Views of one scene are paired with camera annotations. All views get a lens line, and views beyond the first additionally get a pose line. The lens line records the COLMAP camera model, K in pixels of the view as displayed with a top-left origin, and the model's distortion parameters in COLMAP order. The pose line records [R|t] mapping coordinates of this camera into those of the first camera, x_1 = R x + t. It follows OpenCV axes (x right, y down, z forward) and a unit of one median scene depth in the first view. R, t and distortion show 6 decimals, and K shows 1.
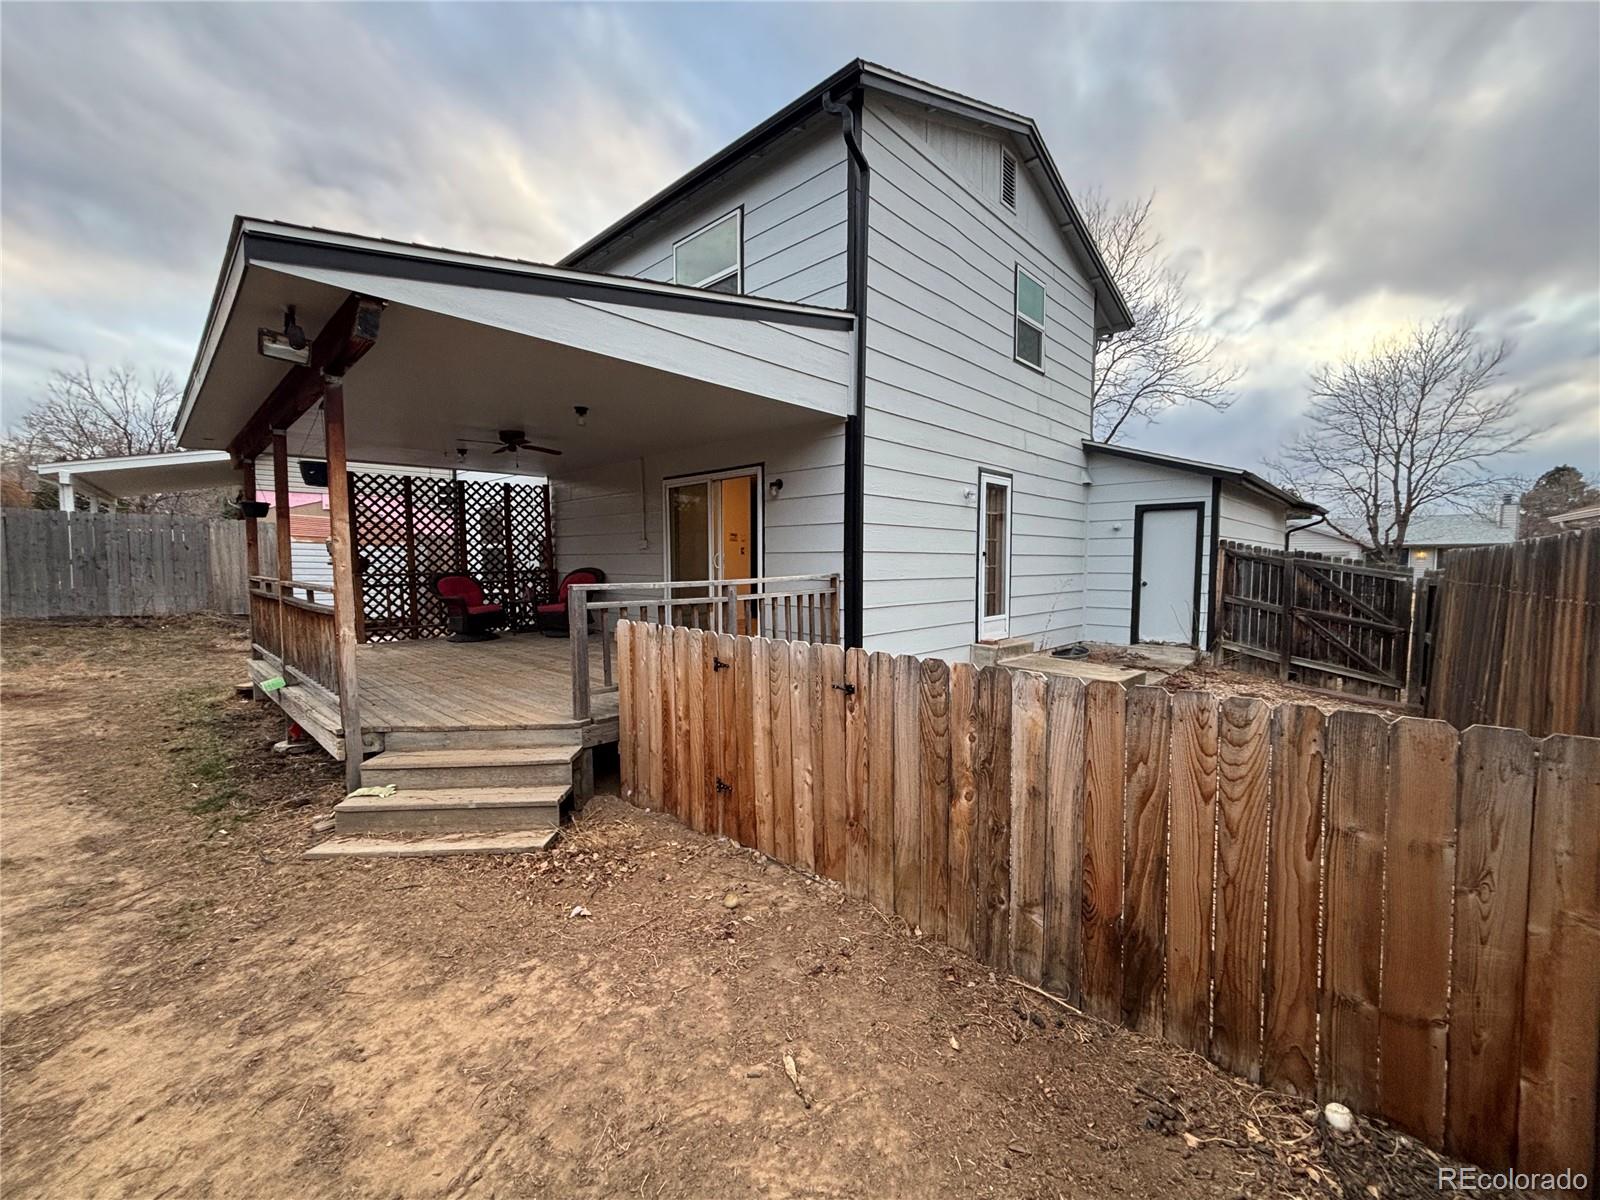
lens RADIAL K [[642.7, 0, 798.9], [0, 642.7, 600.4], [0, 0, 1]] dist [-0.000497, -0.000051]
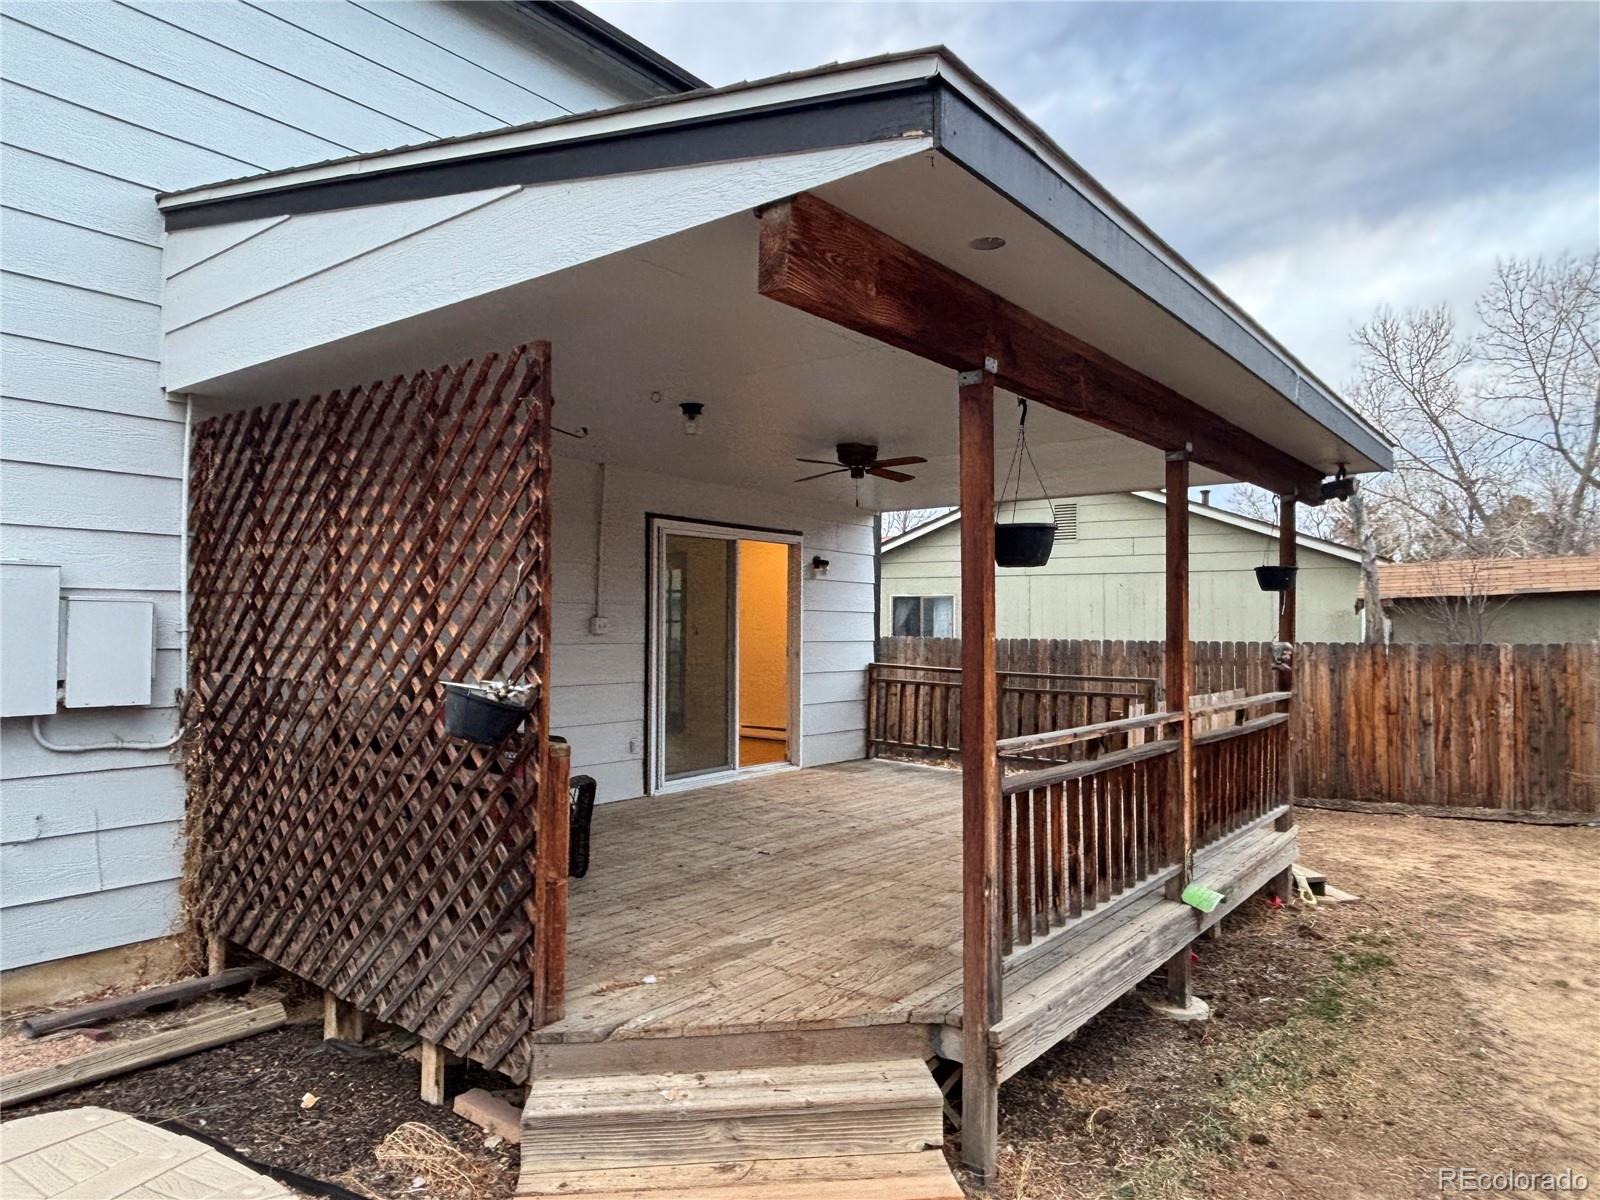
lens RADIAL K [[1006.5, 0, 778.2], [0, 1006.5, 592.9], [0, 0, 1]] dist [0.000502, -0.002876]
pose [[-0.082188, 0.029225, 0.996188, -2.170088], [0.051359, 0.998366, -0.025052, -0.172905], [-0.995293, 0.049104, -0.083555, 1.847482]]
